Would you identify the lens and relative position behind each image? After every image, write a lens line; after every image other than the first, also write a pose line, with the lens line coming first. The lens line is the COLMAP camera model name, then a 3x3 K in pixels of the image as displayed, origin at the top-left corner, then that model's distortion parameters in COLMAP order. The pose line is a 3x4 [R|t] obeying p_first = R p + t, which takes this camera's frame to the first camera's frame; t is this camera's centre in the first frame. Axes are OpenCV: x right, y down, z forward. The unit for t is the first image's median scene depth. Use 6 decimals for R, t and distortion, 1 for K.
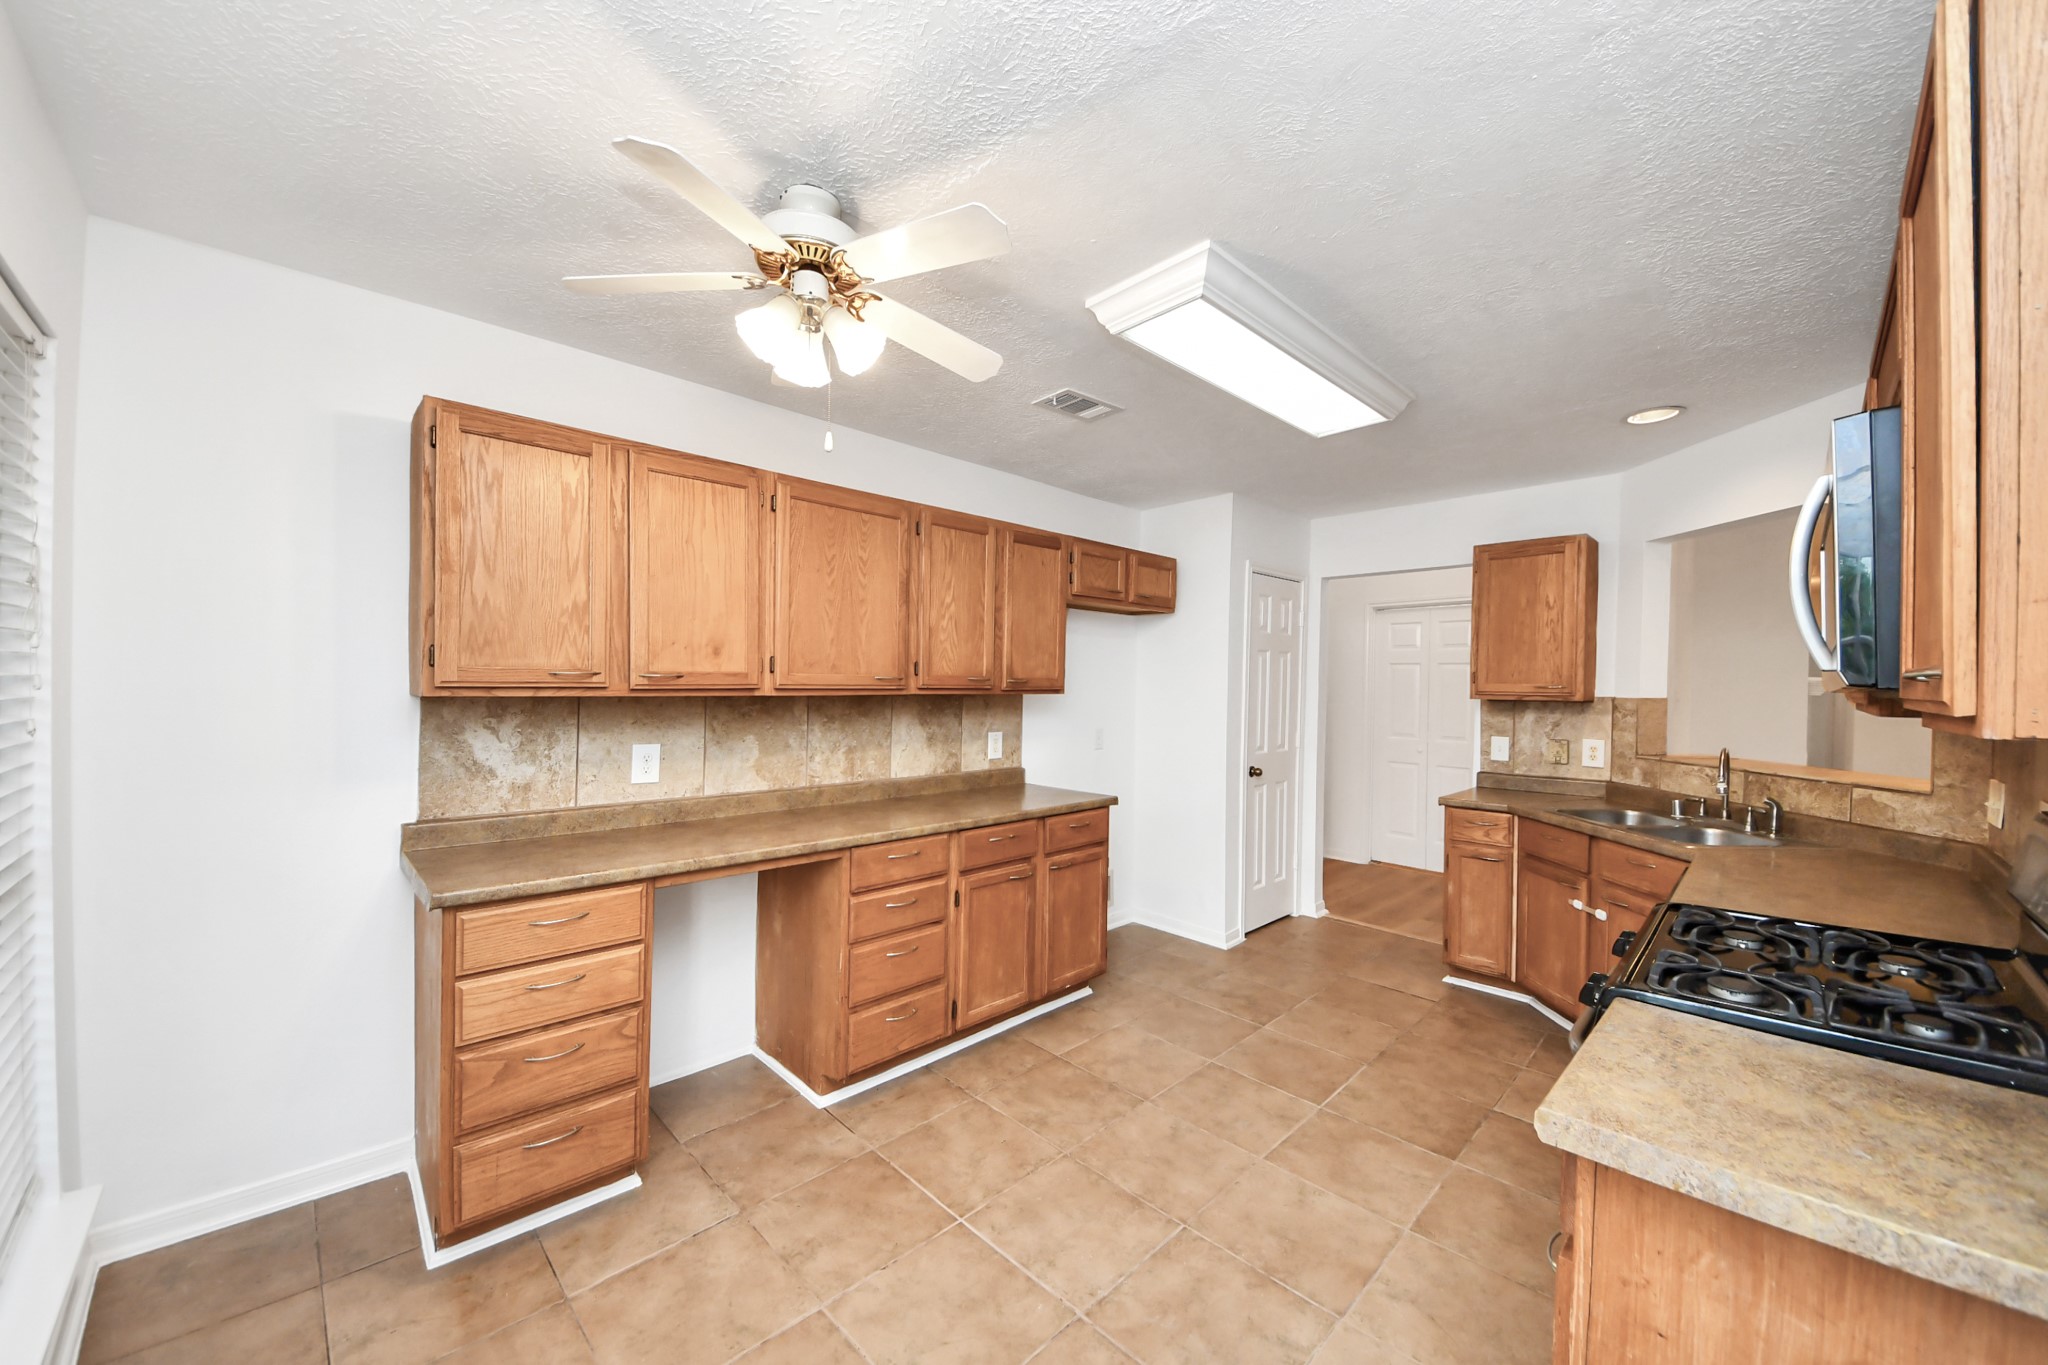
lens RADIAL K [[750.3, 0, 1007.8], [0, 750.3, 685.2], [0, 0, 1]] dist [-0.000647, -0.000799]
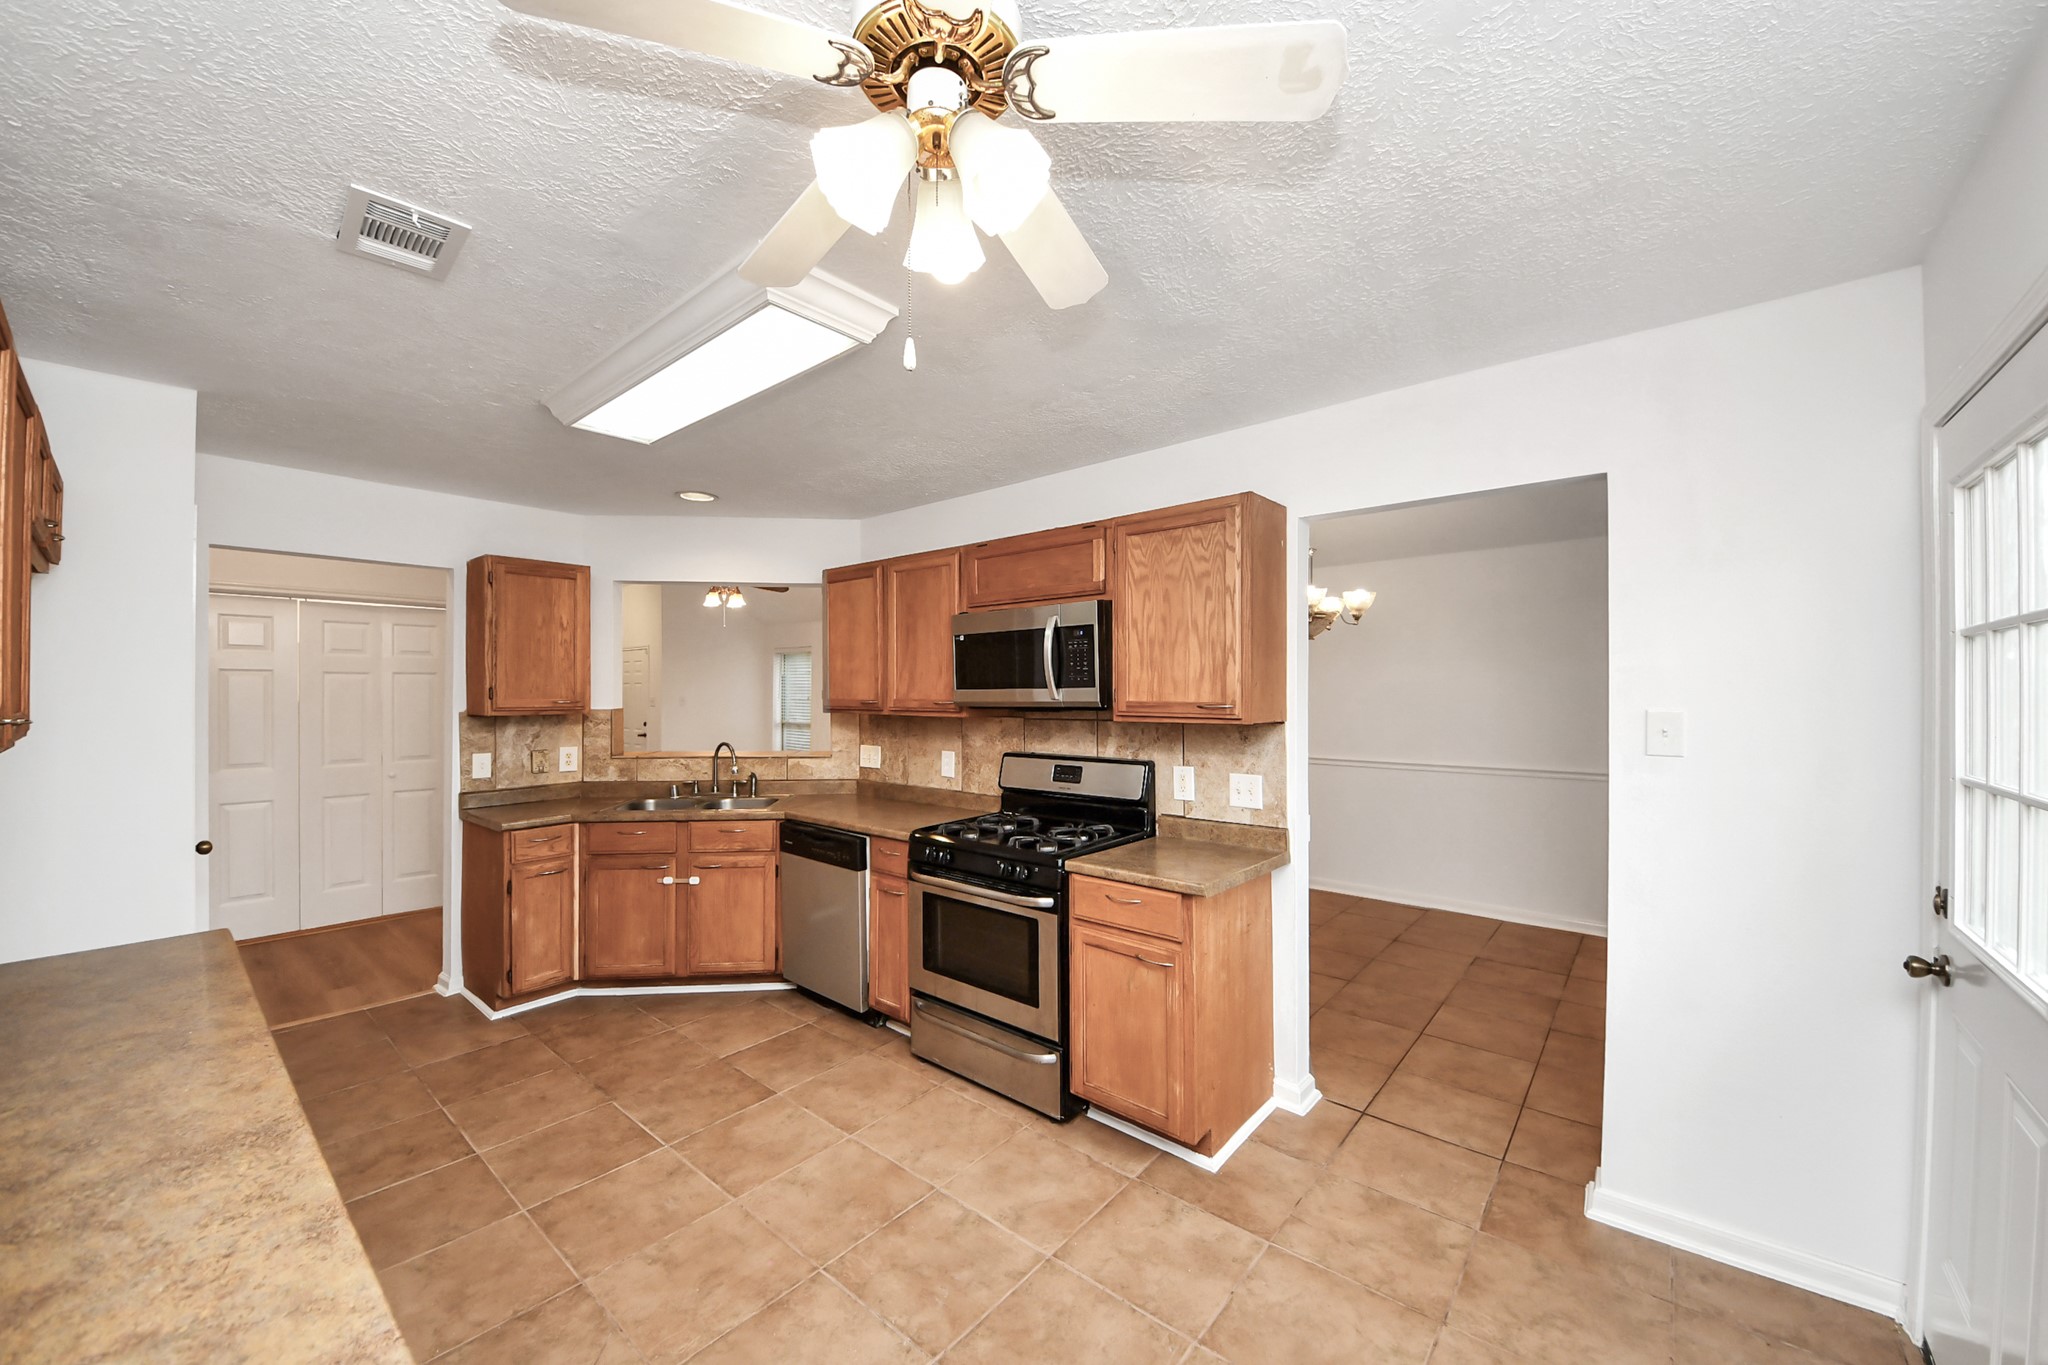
lens RADIAL K [[750.3, 0, 1004.4], [0, 750.3, 684.1], [0, 0, 1]] dist [-0.000647, -0.000799]
pose [[-0.083315, -0.001551, 0.996522, -0.466732], [0.003725, 0.999991, 0.001868, -0.025470], [-0.996516, 0.003867, -0.083308, 0.519588]]
